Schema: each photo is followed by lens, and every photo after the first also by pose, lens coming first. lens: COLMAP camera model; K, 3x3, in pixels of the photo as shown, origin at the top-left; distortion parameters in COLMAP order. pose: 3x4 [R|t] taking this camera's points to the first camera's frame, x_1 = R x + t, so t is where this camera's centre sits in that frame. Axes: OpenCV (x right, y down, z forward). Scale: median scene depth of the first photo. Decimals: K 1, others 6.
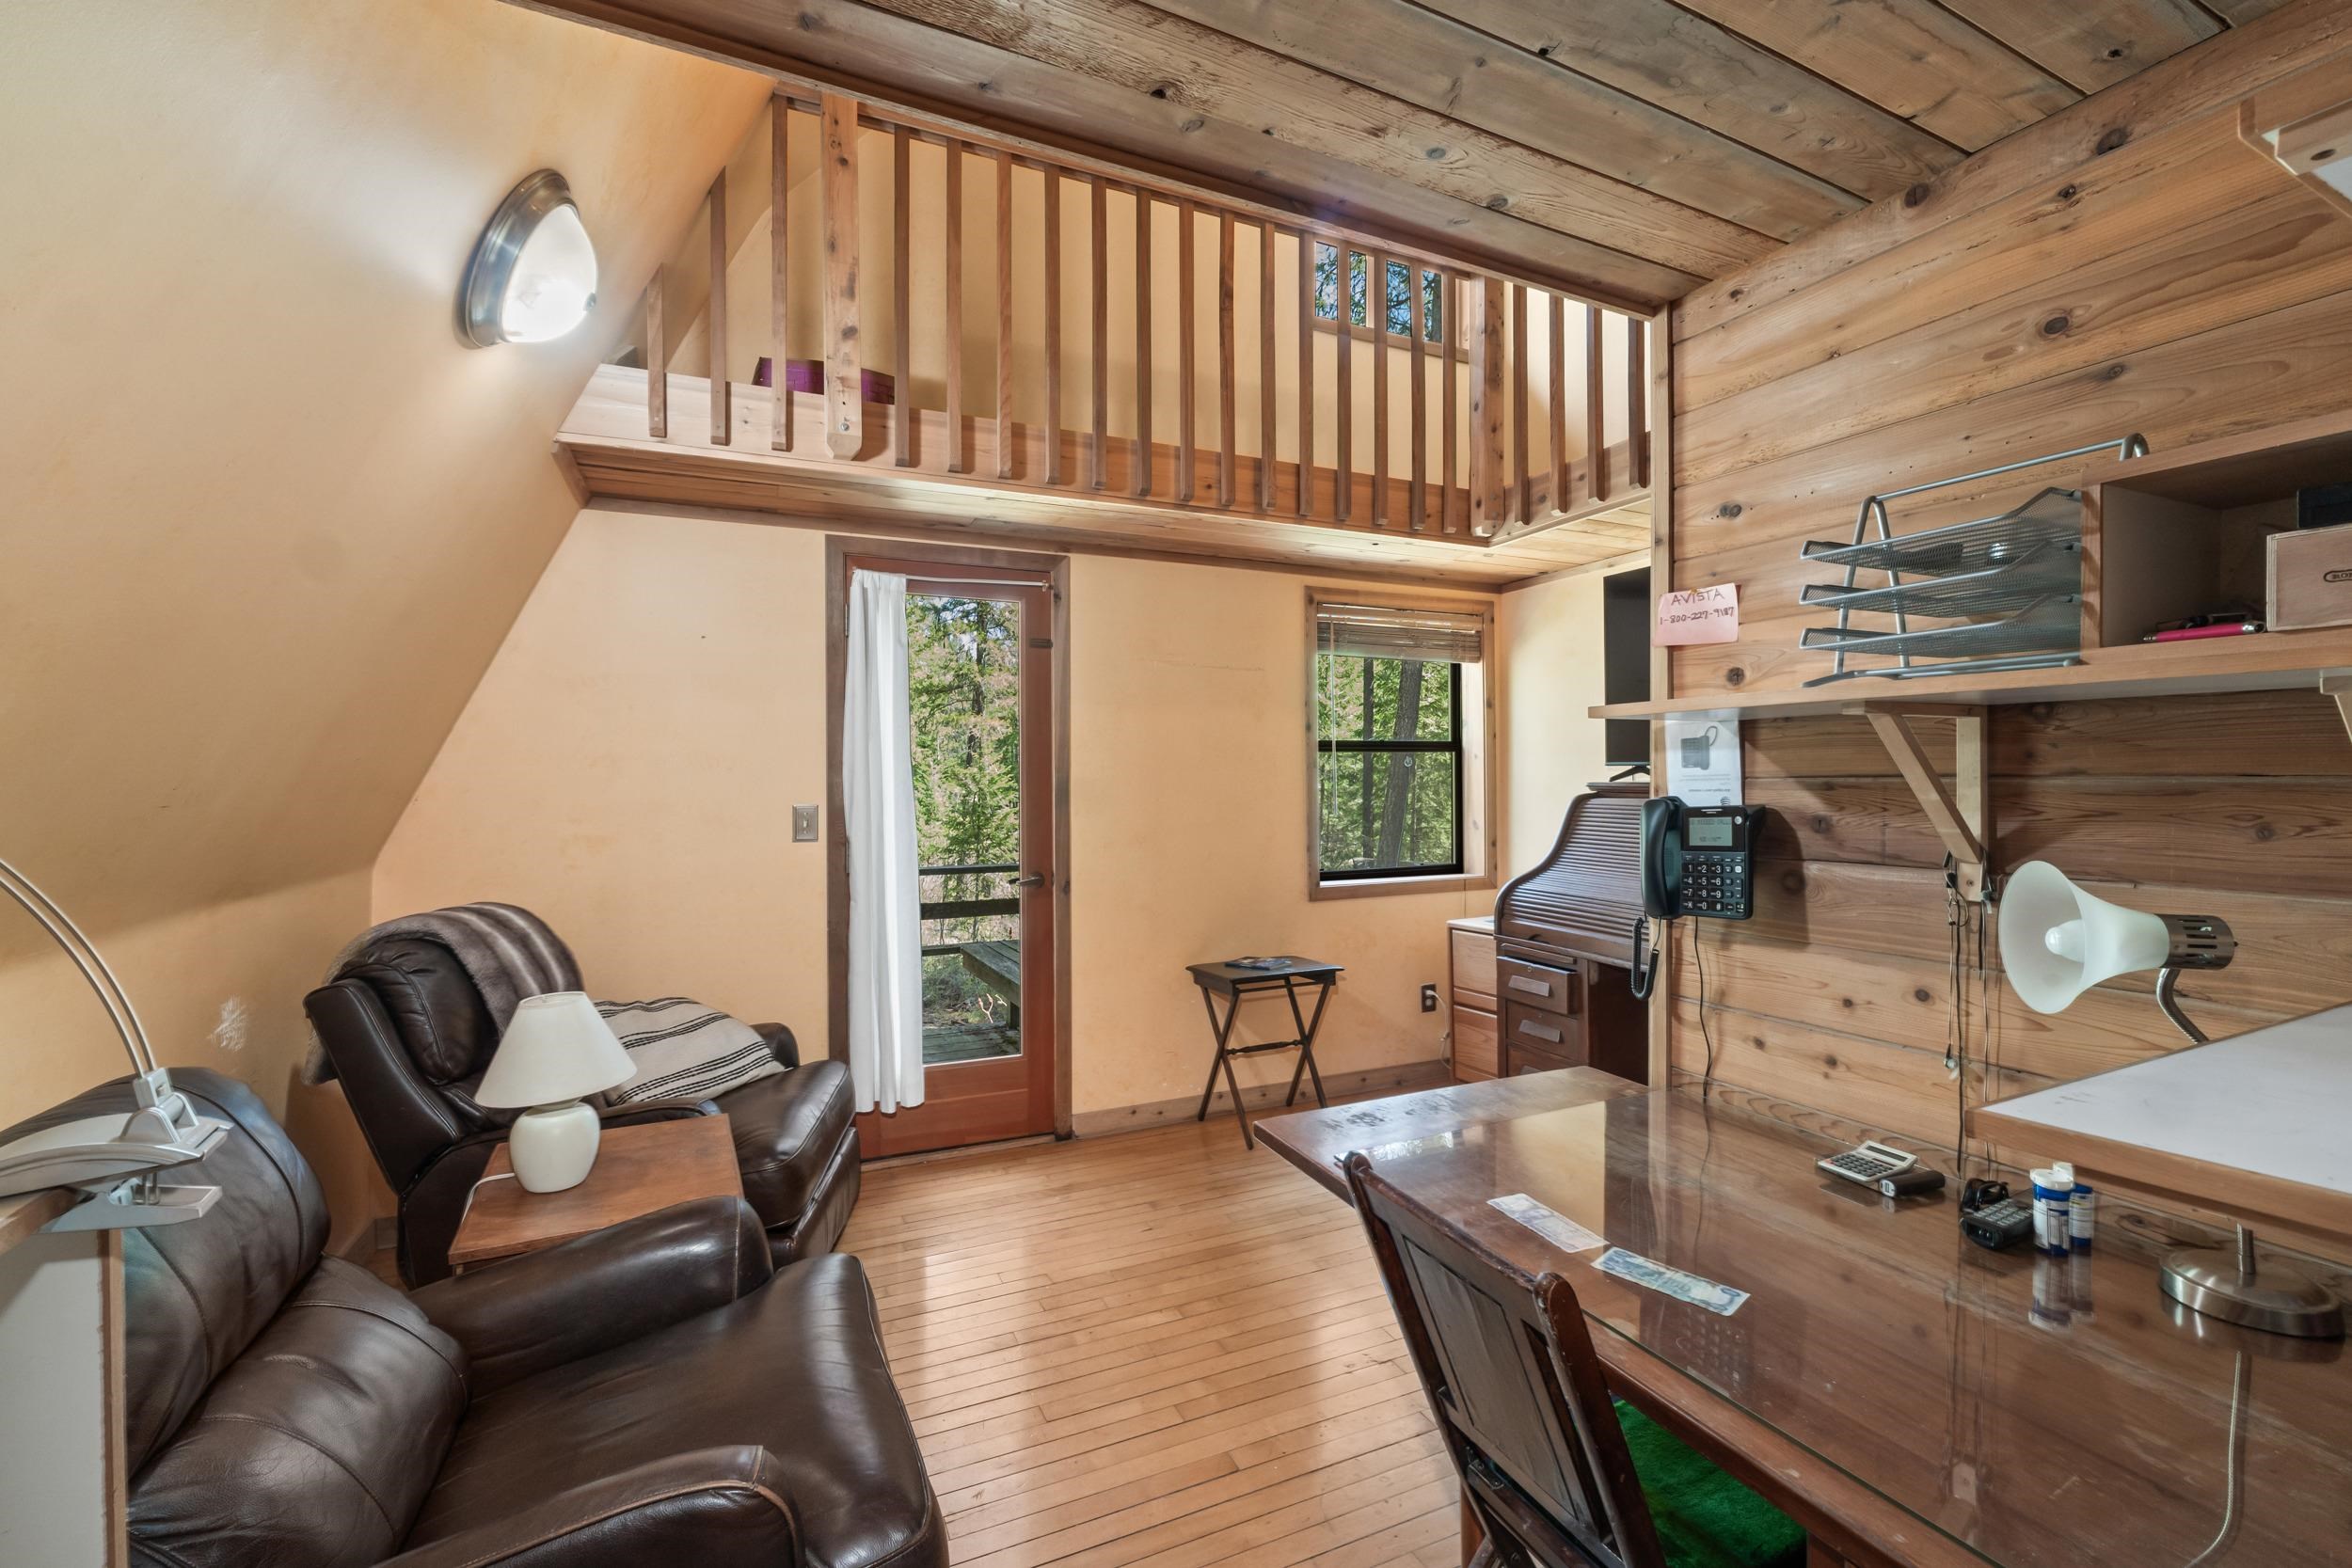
lens RADIAL K [[997.2, 0, 1191.3], [0, 997.2, 805.2], [0, 0, 1]] dist [-0.001727, -0.000393]
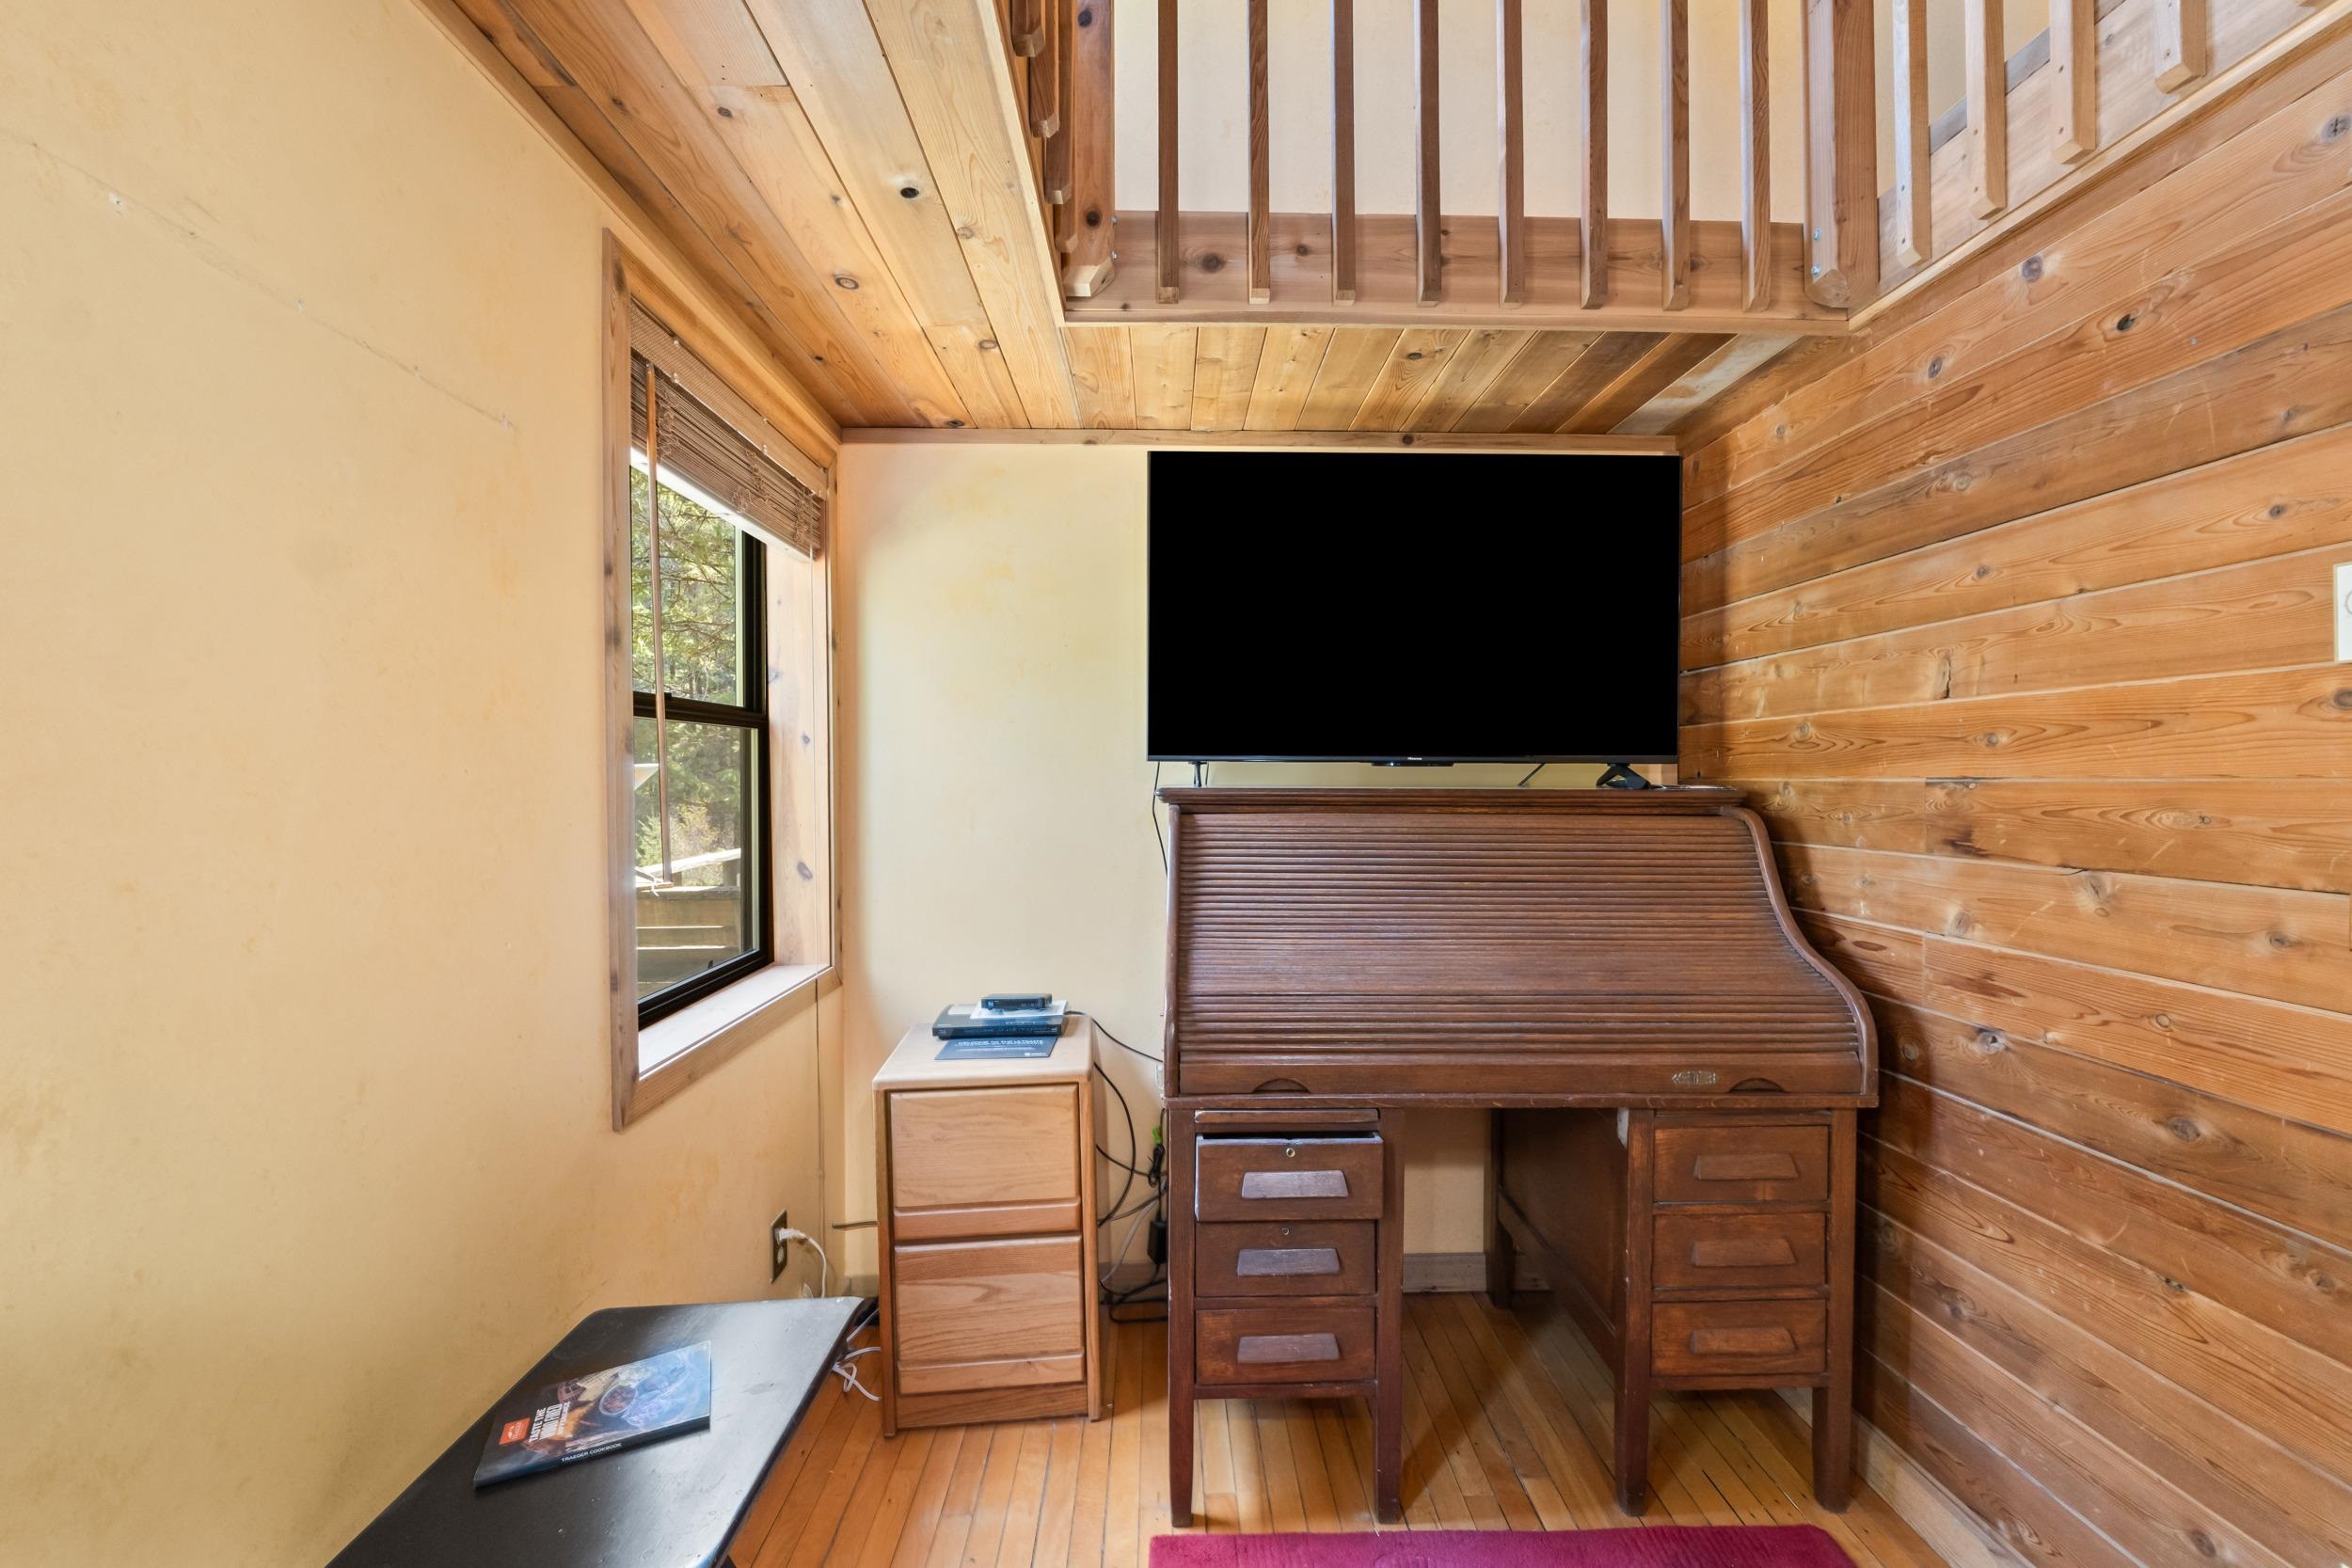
lens RADIAL K [[997.2, 0, 1191.3], [0, 997.2, 805.2], [0, 0, 1]] dist [-0.001727, -0.000393]
pose [[0.389984, -0.035215, 0.920148, -0.118462], [0.023342, 0.999325, 0.028352, -0.026134], [-0.920526, 0.010421, 0.390543, 0.629334]]
